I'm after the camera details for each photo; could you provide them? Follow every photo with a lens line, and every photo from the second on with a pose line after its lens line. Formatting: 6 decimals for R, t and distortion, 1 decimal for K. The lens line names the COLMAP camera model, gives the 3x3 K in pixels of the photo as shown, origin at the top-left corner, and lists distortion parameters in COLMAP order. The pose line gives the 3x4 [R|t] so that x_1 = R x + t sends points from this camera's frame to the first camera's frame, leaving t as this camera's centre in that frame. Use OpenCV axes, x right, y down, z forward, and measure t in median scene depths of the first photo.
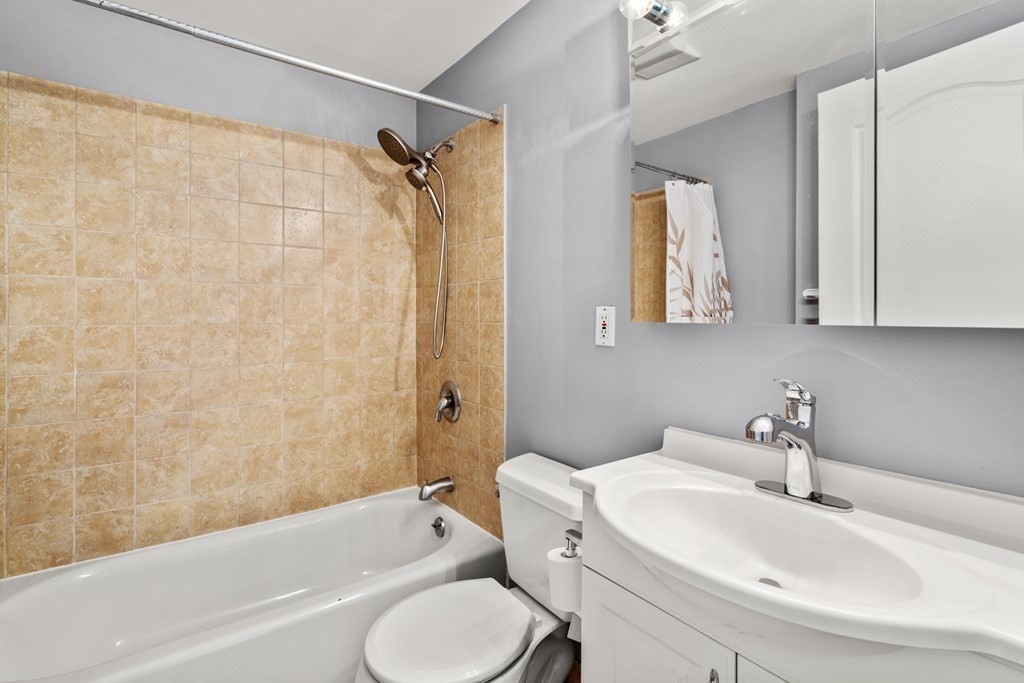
lens RADIAL K [[472.6, 0, 495.2], [0, 472.6, 321.6], [0, 0, 1]] dist [-0.000982, 0.000883]
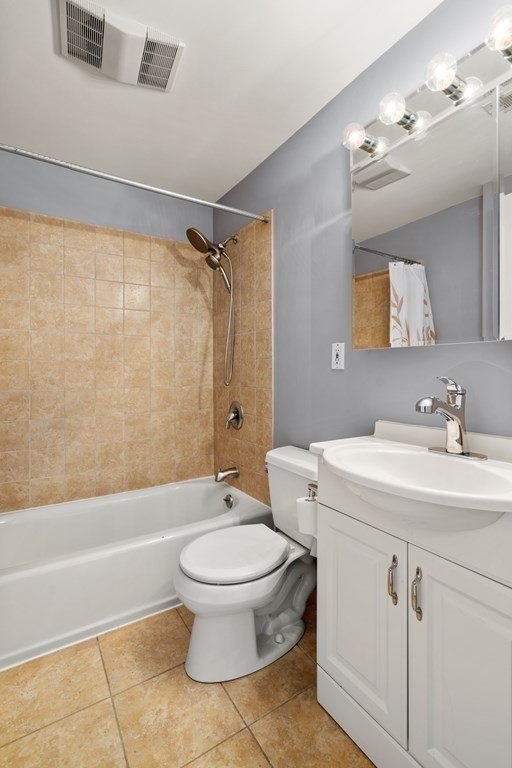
lens RADIAL K [[354.4, 0, 256.0], [0, 354.4, 378.9], [0, 0, 1]] dist [-0.000982, 0.000883]
pose [[0.998763, -0.001345, -0.049705, 0.023351], [0.001590, 0.999987, 0.004886, 0.059738], [0.049698, -0.004959, 0.998752, -0.102071]]
